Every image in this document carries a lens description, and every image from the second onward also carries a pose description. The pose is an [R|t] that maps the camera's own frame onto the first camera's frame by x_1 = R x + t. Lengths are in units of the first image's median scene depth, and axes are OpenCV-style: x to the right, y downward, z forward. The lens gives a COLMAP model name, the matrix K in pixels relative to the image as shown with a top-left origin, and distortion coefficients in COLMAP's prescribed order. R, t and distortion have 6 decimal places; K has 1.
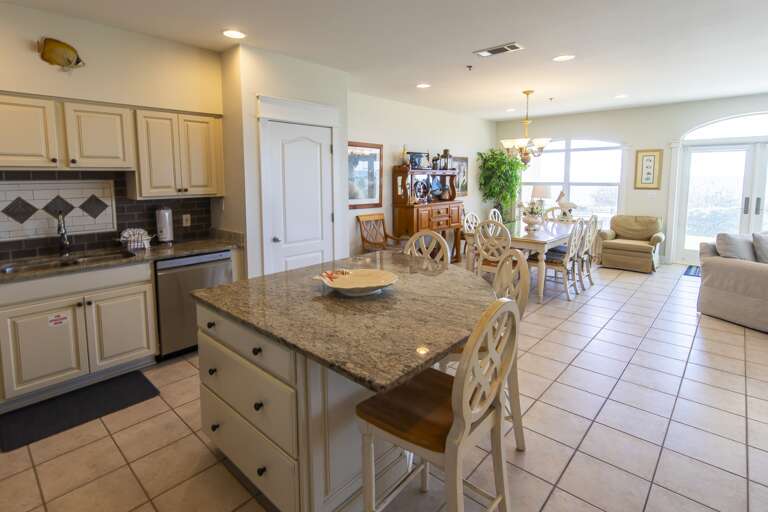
lens RADIAL K [[389.4, 0, 374.0], [0, 389.4, 213.4], [0, 0, 1]] dist [0.008975, -0.001979]
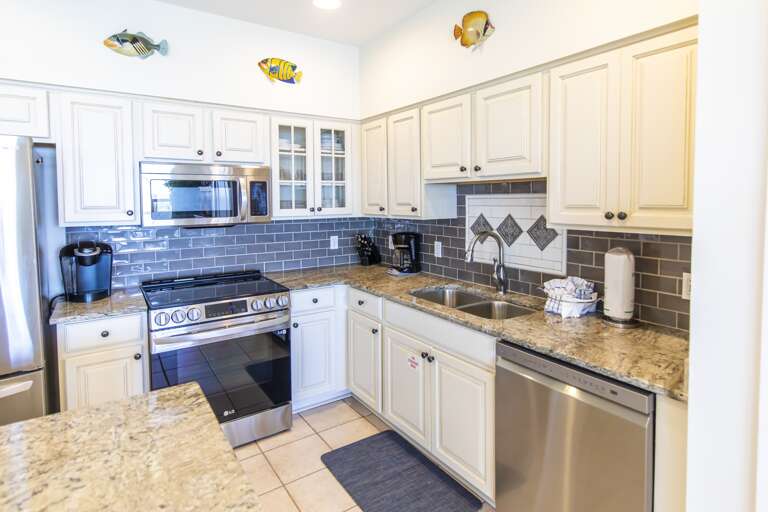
lens RADIAL K [[408.8, 0, 400.1], [0, 408.8, 217.8], [0, 0, 1]] dist [0.008596, 0.001107]
pose [[-0.189890, 0.058940, -0.980035, 0.023201], [-0.078804, 0.994061, 0.075053, -0.077909], [0.978638, 0.091482, -0.184118, 0.901849]]
